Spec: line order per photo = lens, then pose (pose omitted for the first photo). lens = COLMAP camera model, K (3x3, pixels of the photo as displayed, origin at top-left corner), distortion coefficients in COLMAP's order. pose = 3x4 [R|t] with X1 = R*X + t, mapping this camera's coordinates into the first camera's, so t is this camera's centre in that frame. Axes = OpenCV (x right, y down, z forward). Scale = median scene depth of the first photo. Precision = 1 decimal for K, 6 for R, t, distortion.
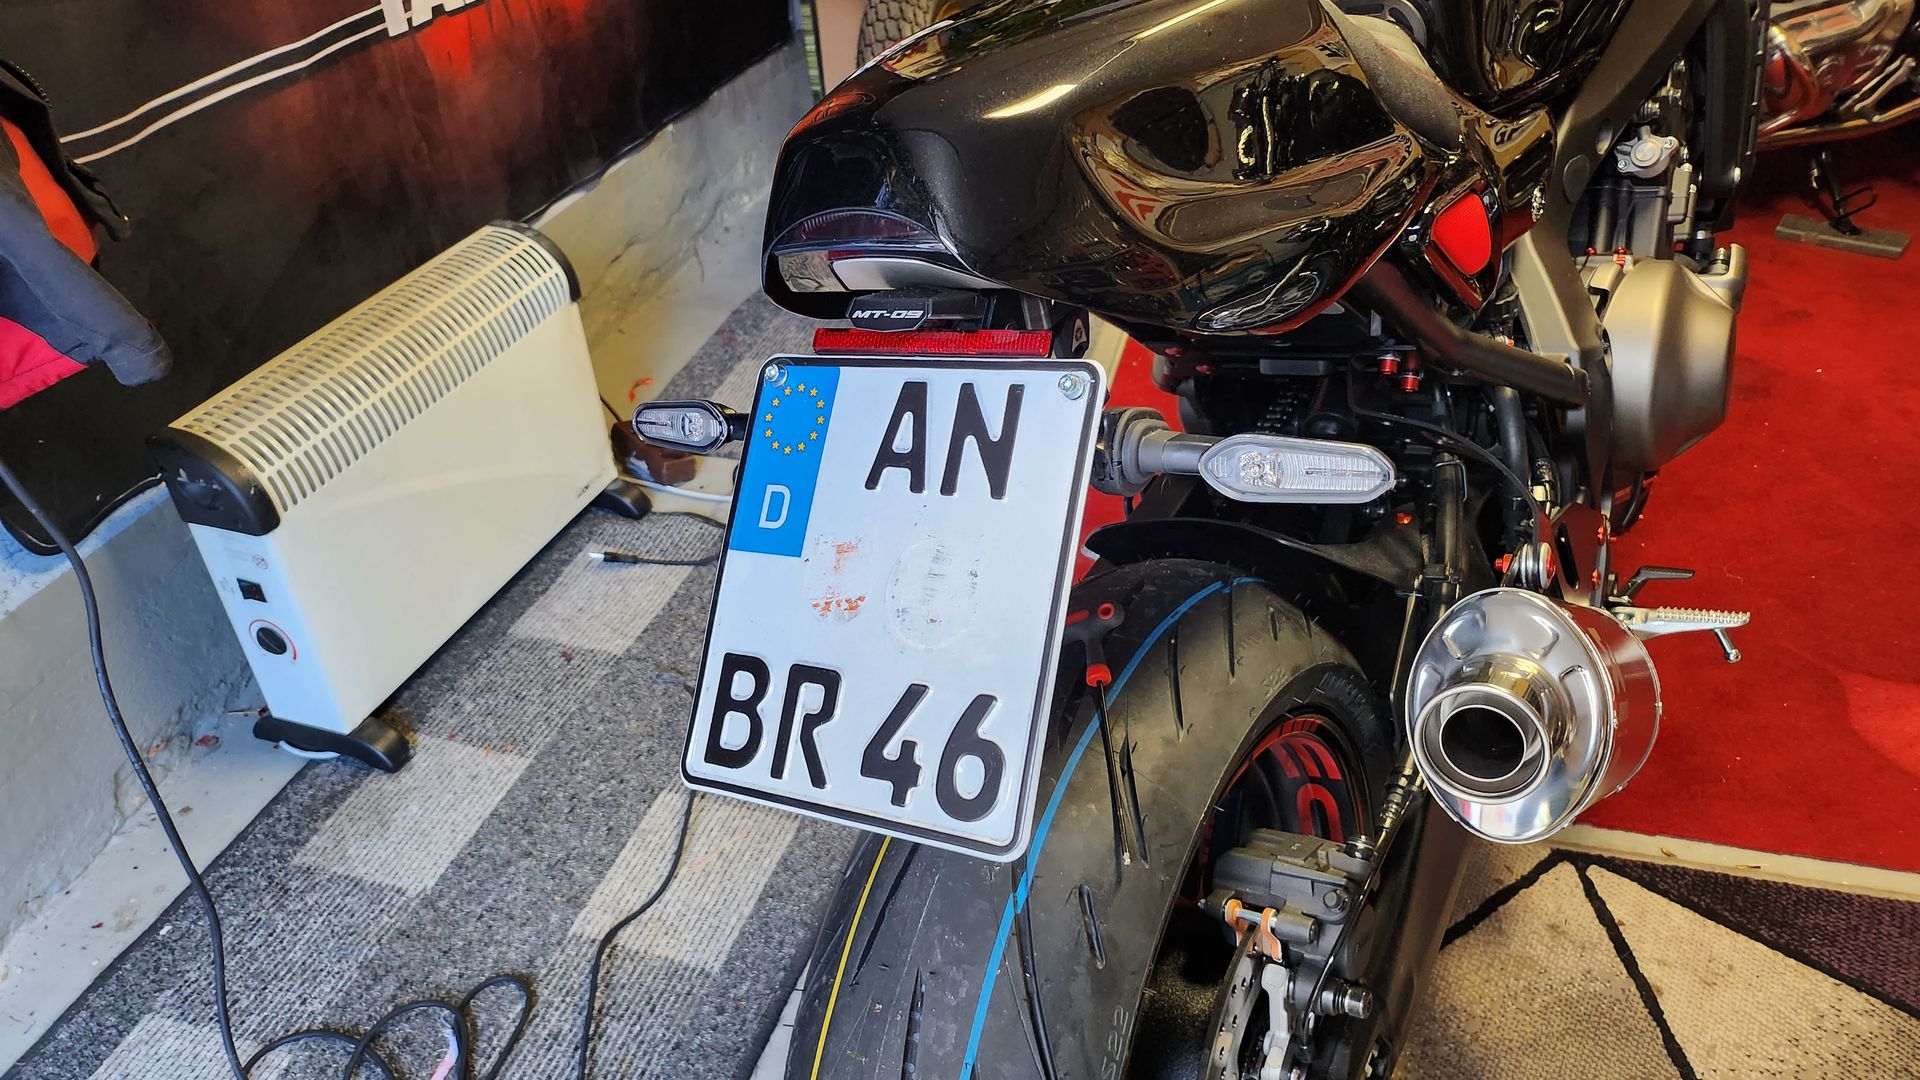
lens RADIAL K [[1392.0, 0, 961.9], [0, 1392.0, 457.6], [0, 0, 1]] dist [0.032464, -0.061250]
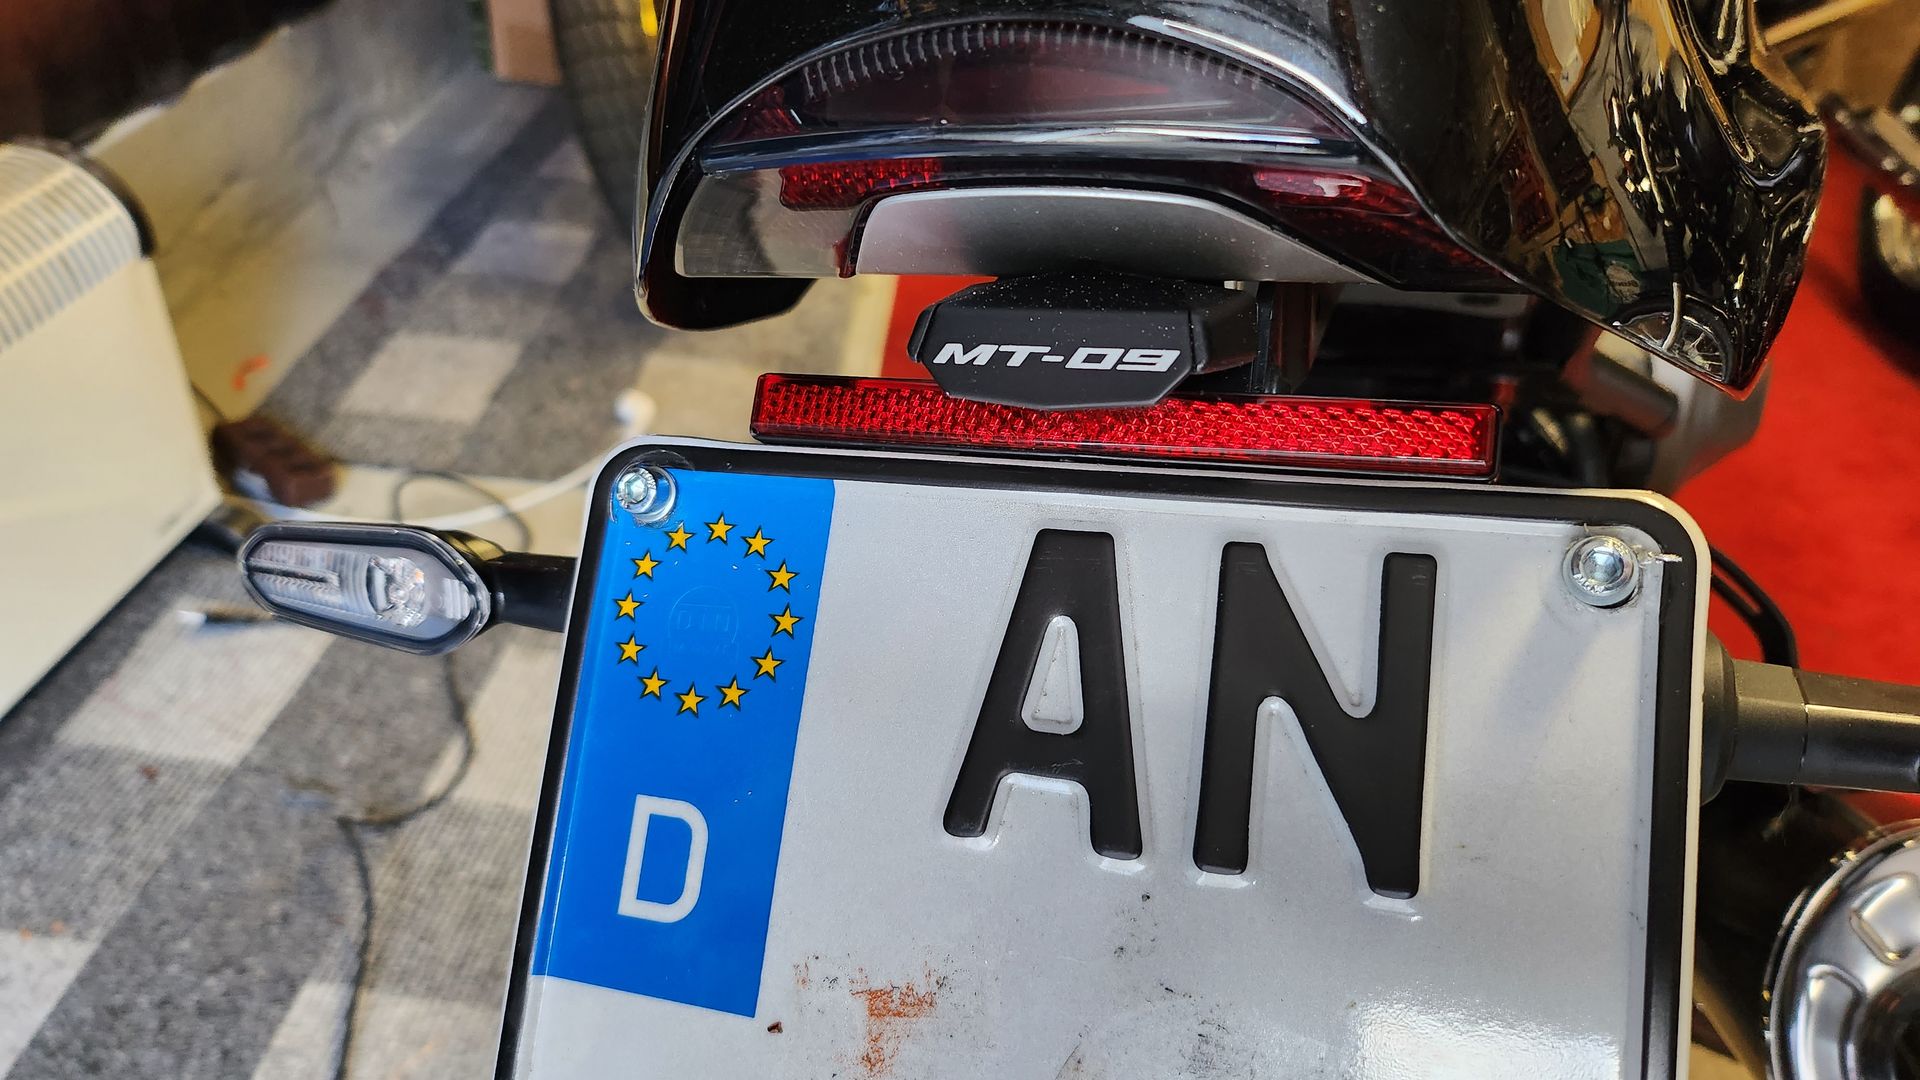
lens RADIAL K [[1392.0, 0, 961.9], [0, 1392.0, 457.6], [0, 0, 1]] dist [0.032464, -0.061250]
pose [[0.970659, -0.020944, 0.239546, -0.060829], [0.013411, 0.999364, 0.033037, -0.035000], [-0.240085, -0.028855, 0.970323, 0.263549]]
